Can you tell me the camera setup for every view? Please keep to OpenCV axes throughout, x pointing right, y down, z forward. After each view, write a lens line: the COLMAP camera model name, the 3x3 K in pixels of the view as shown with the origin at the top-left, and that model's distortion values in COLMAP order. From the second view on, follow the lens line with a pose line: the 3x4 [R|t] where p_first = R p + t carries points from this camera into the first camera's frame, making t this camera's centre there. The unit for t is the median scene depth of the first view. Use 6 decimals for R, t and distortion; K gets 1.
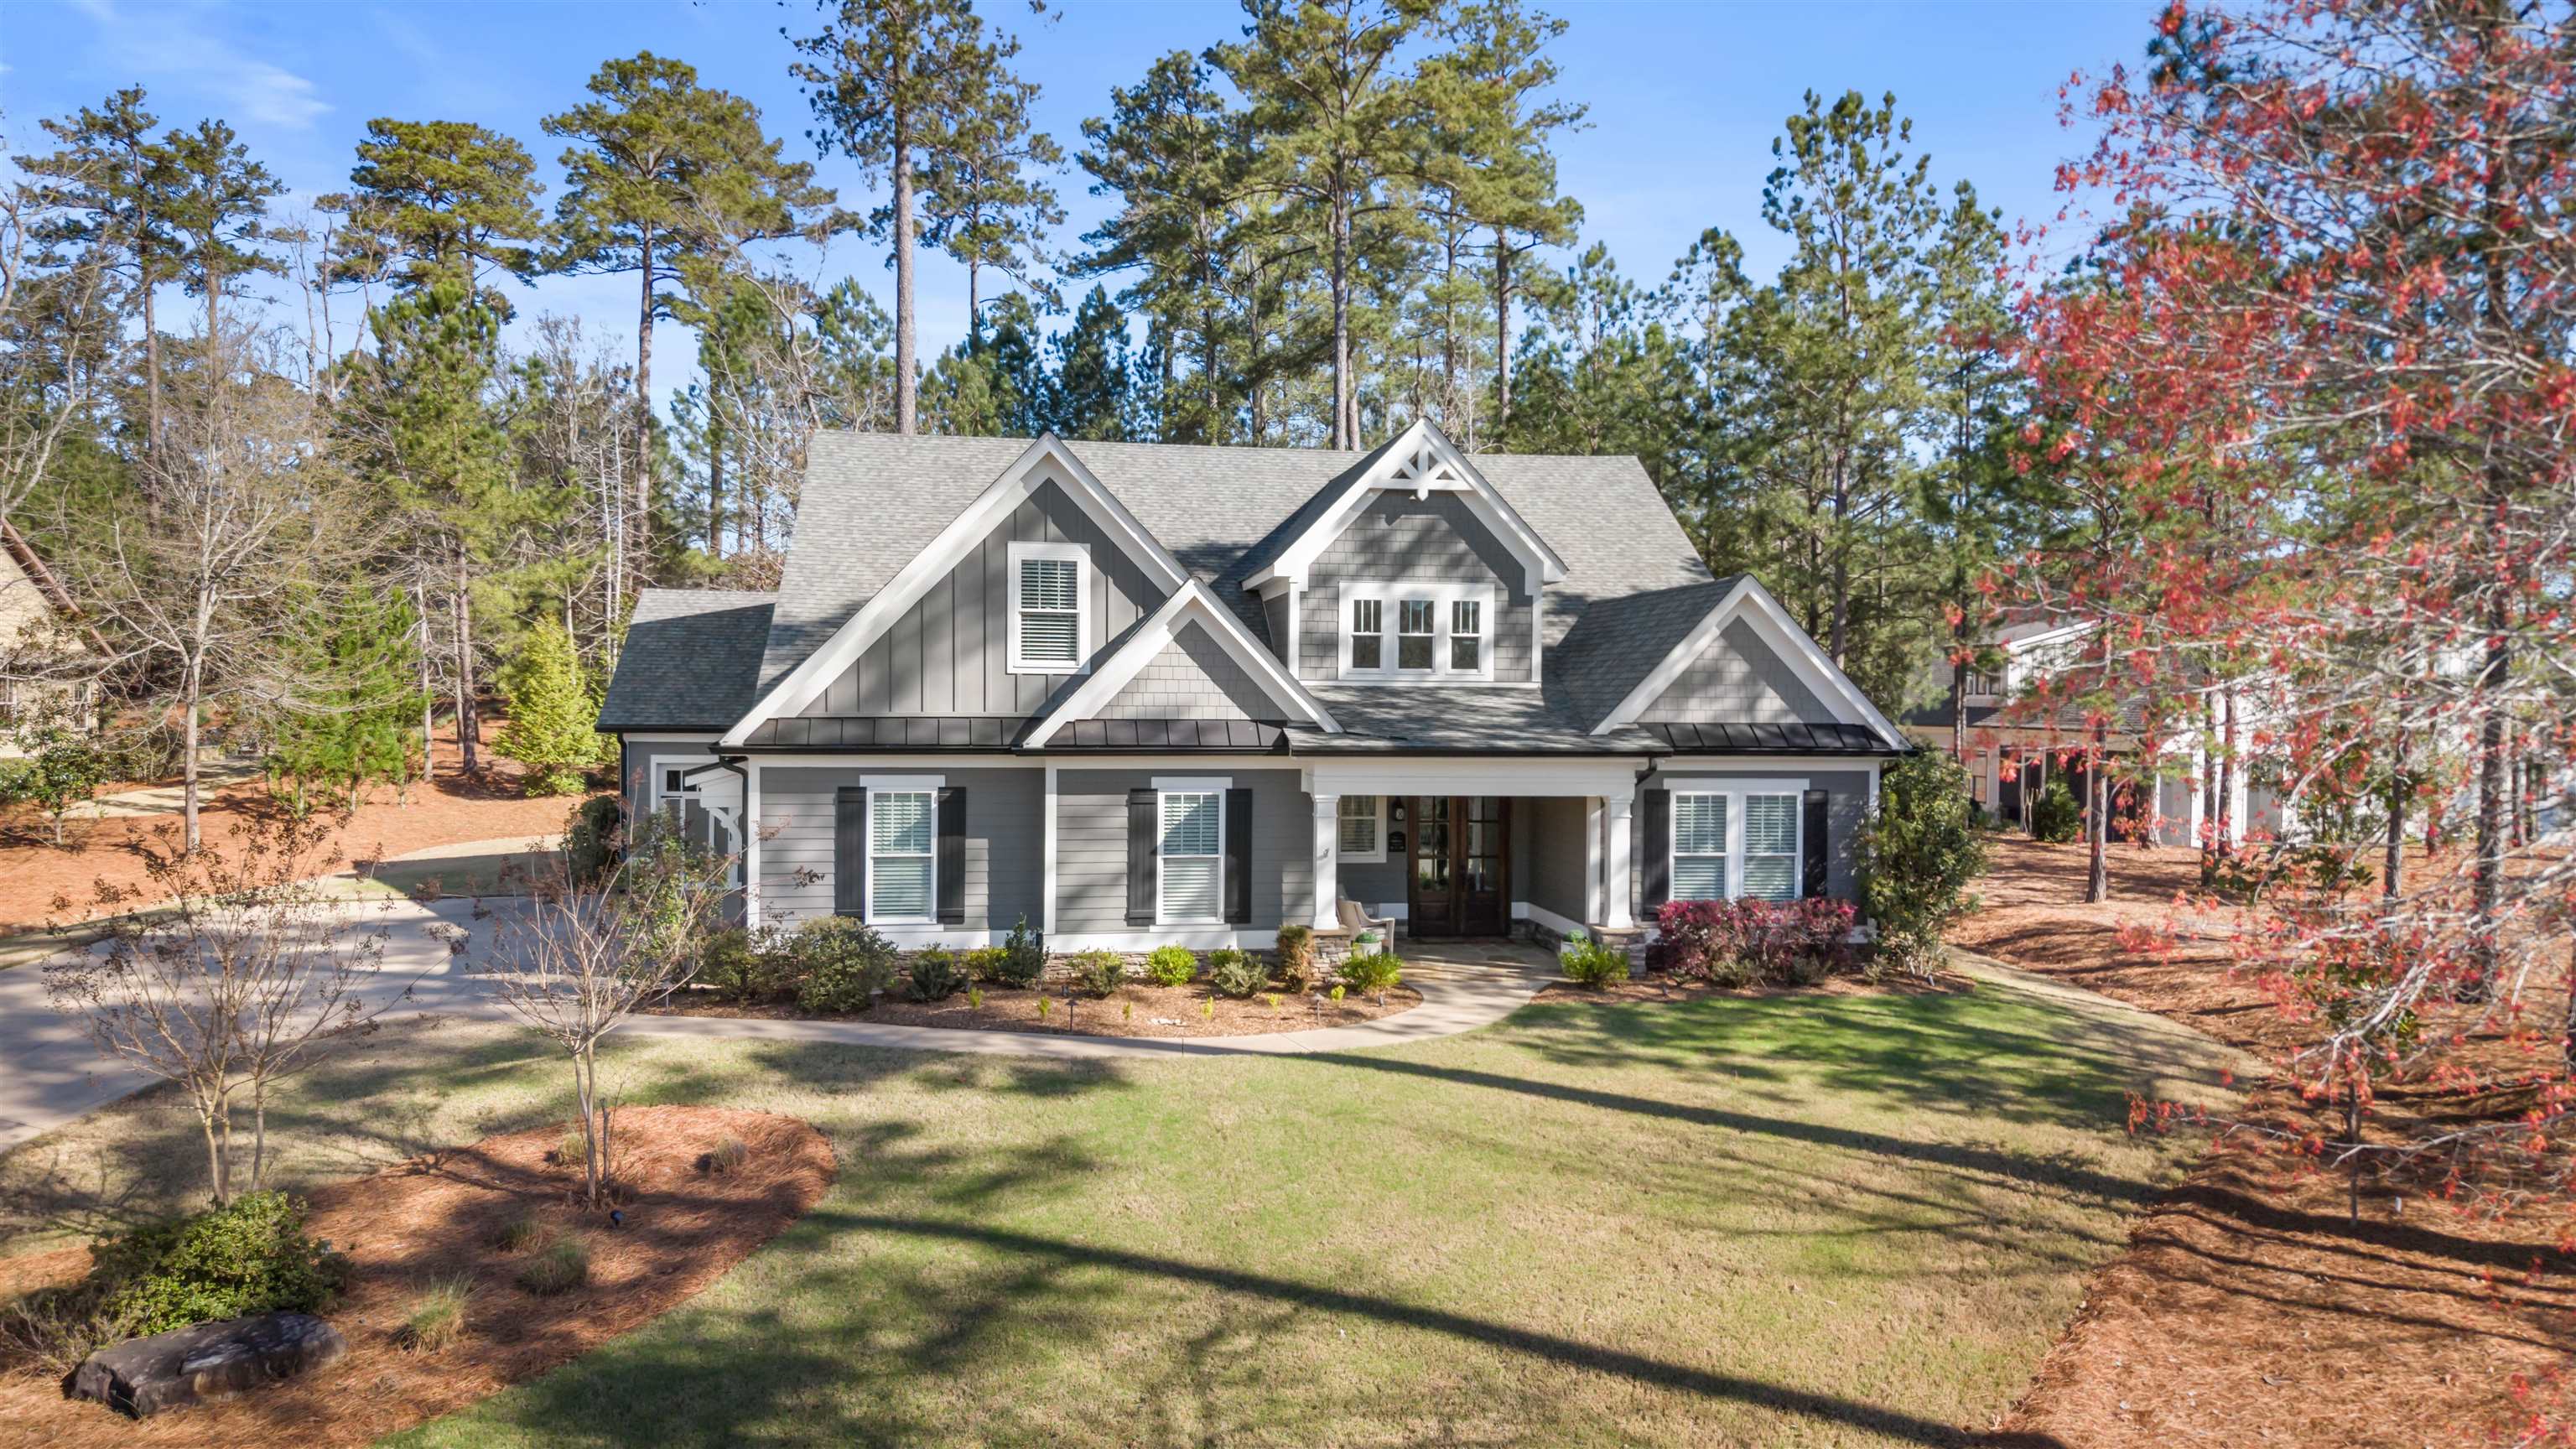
lens RADIAL K [[1802.2, 0, 1288.0], [0, 1802.2, 724.5], [0, 0, 1]] dist [0.054938, -0.086398]
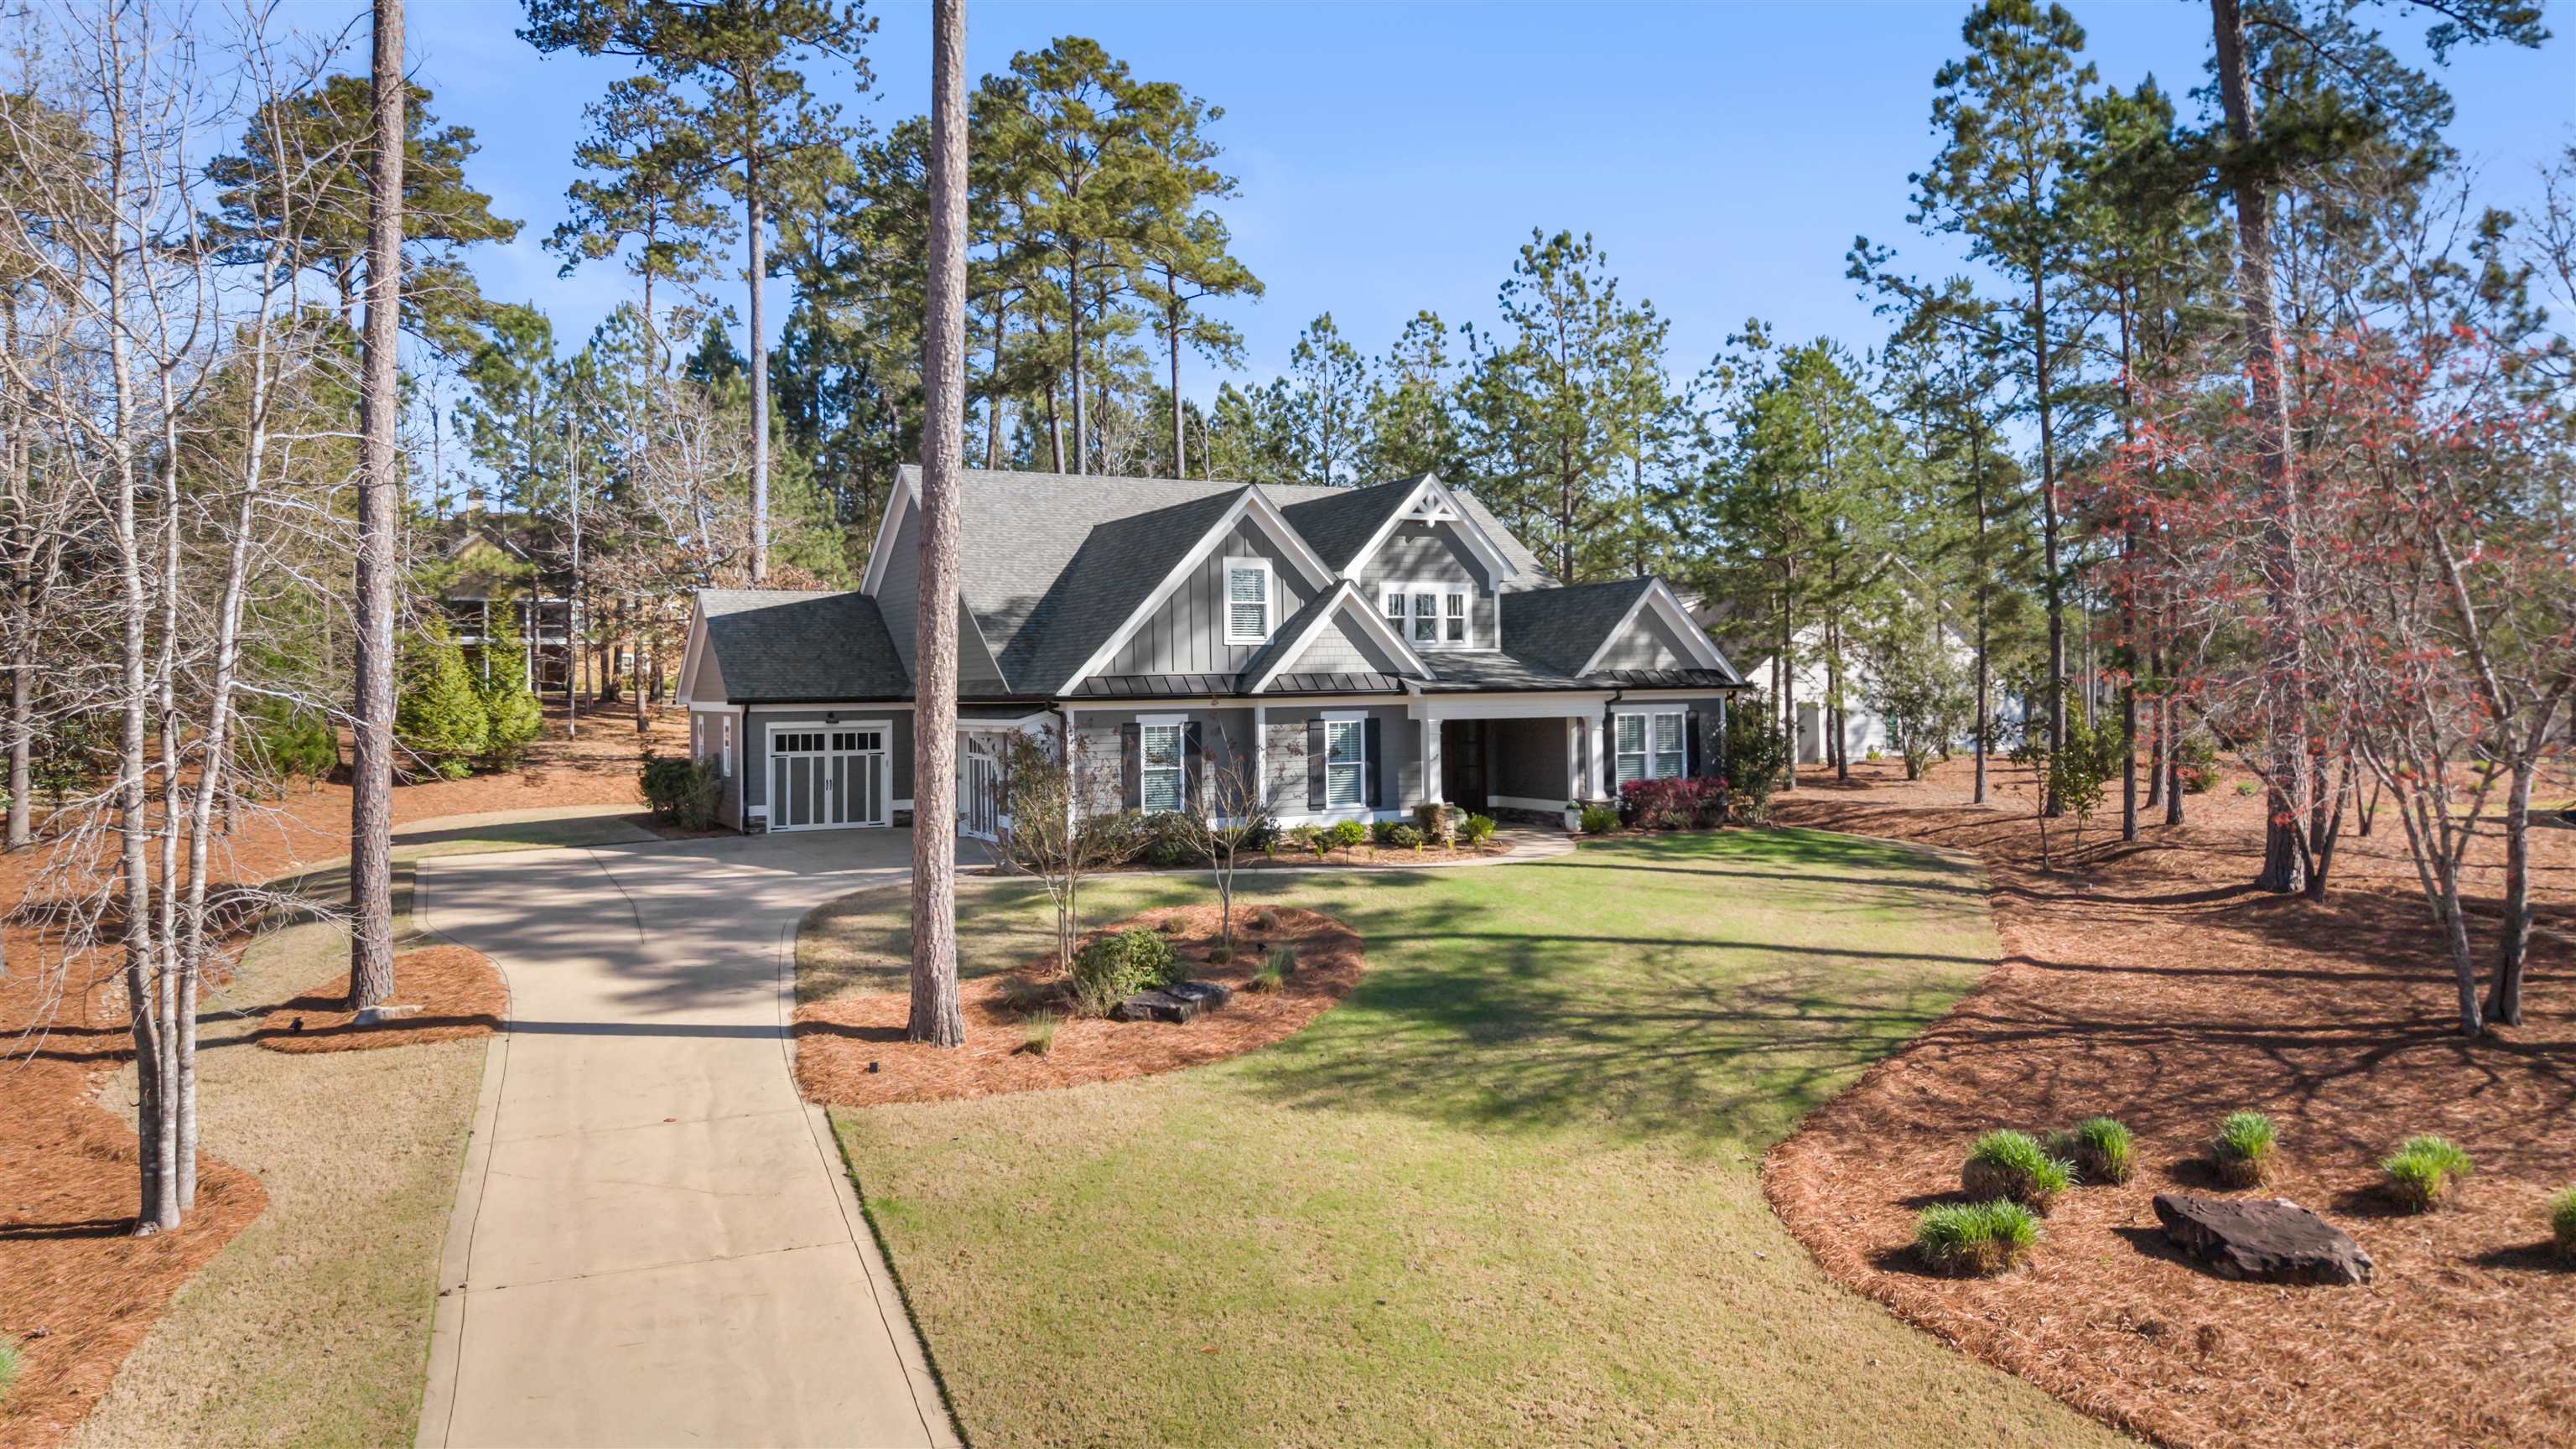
lens RADIAL K [[1866.8, 0, 1301.1], [0, 1866.8, 656.1], [0, 0, 1]] dist [0.044325, -0.068260]
pose [[0.945834, -0.015390, 0.324286, -0.588364], [0.027469, 0.999088, -0.032703, 0.032962], [-0.323487, 0.039839, 0.945393, -0.468221]]
